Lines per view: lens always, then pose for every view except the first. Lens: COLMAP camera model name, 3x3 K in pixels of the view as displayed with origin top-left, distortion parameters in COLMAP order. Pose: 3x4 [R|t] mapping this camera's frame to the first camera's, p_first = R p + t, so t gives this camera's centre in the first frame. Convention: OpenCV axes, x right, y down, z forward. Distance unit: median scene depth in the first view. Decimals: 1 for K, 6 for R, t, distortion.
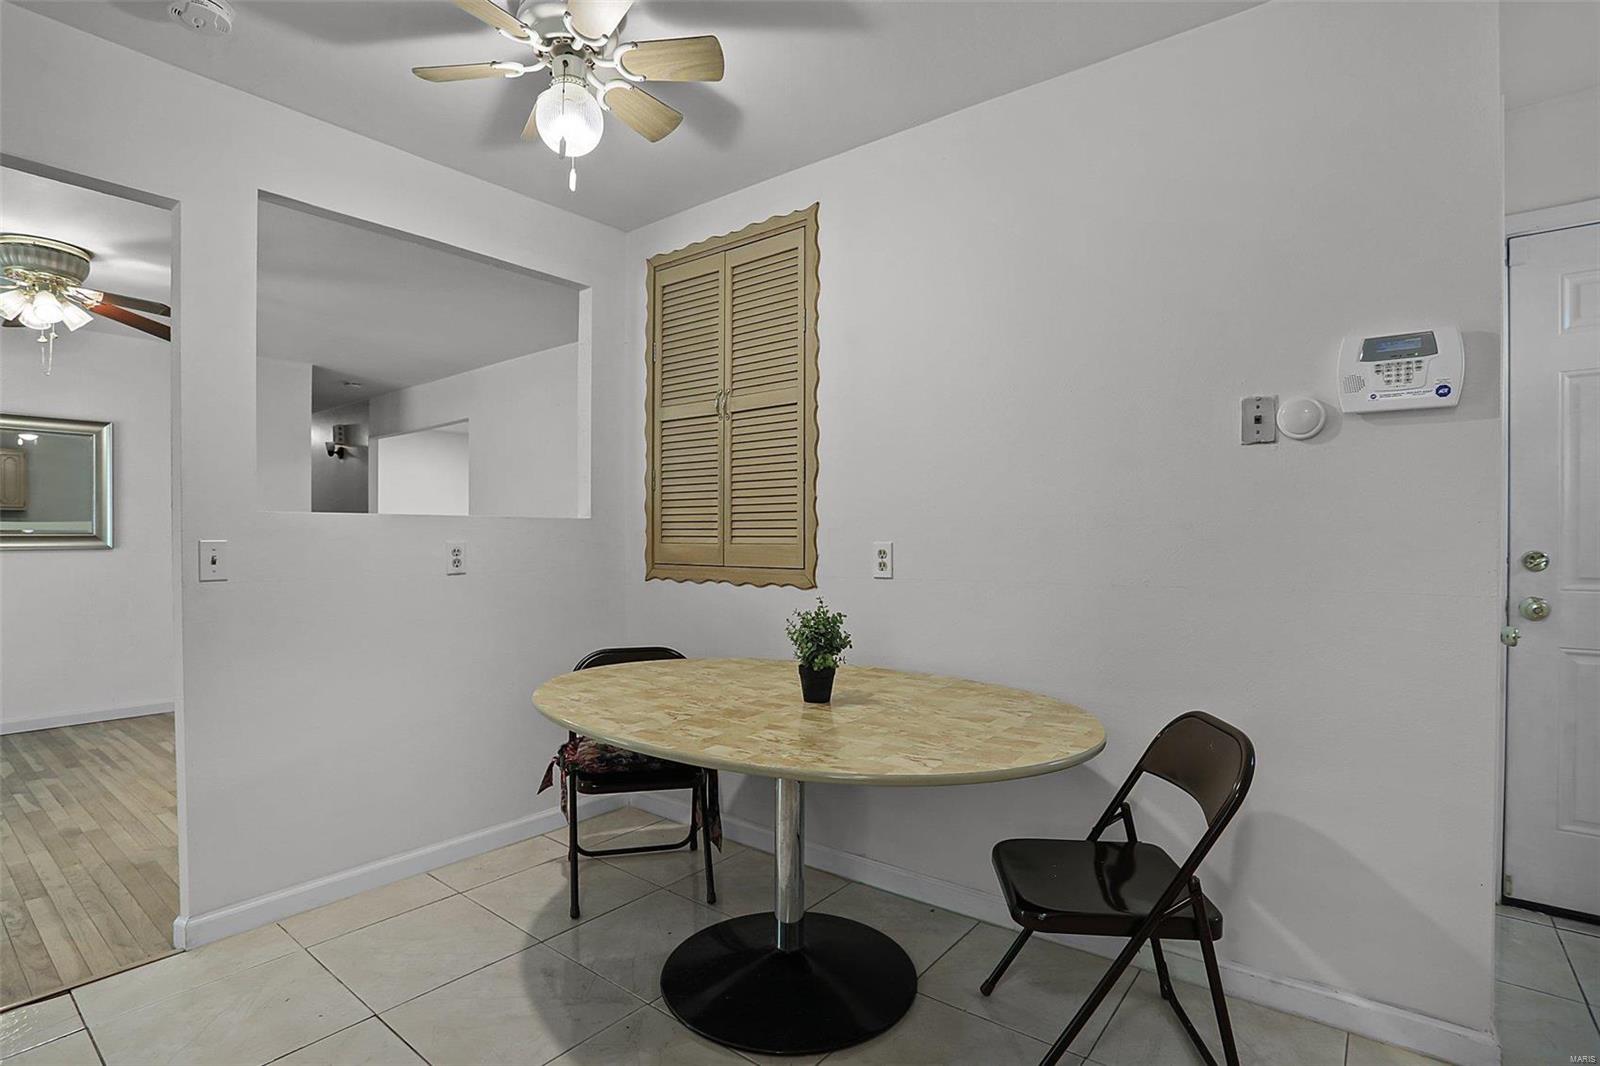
lens RADIAL K [[782.4, 0, 794.9], [0, 782.4, 536.3], [0, 0, 1]] dist [-0.085754, 0.035943]
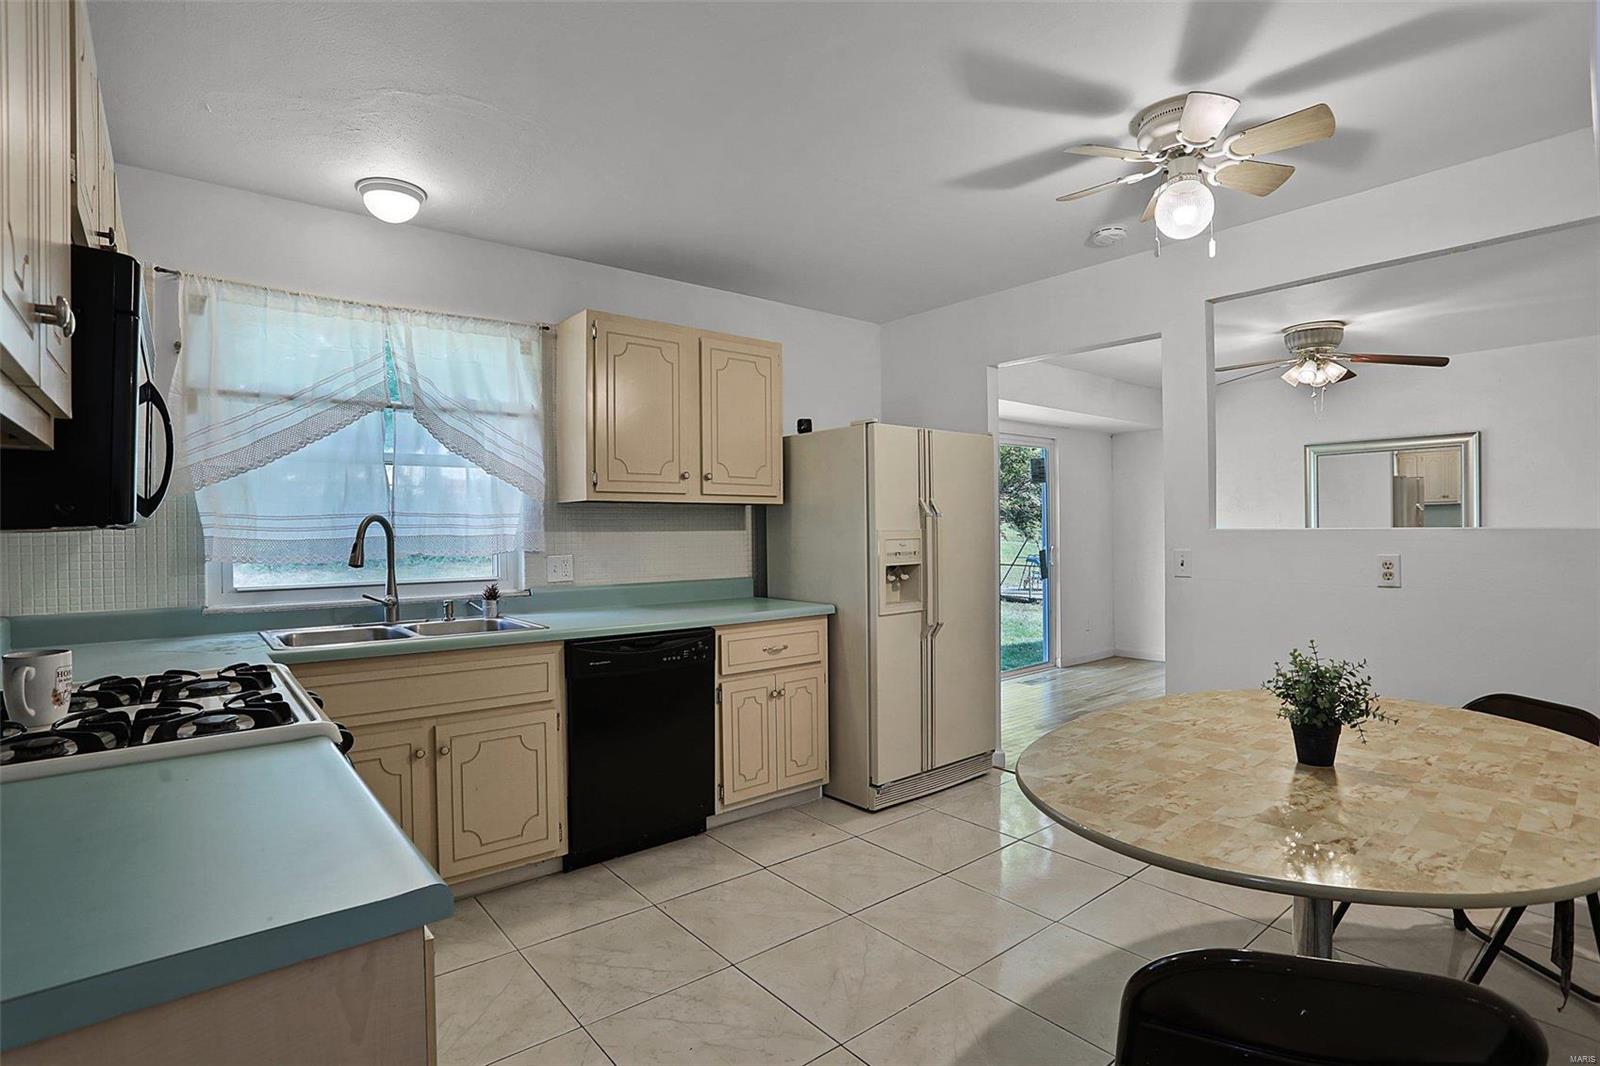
lens RADIAL K [[782.4, 0, 794.9], [0, 782.4, 536.3], [0, 0, 1]] dist [-0.085754, 0.035943]
pose [[-0.230316, 0.013996, -0.973015, 1.010055], [0.011644, 0.999865, 0.011626, -0.055158], [0.973046, -0.008652, -0.230448, 0.676484]]
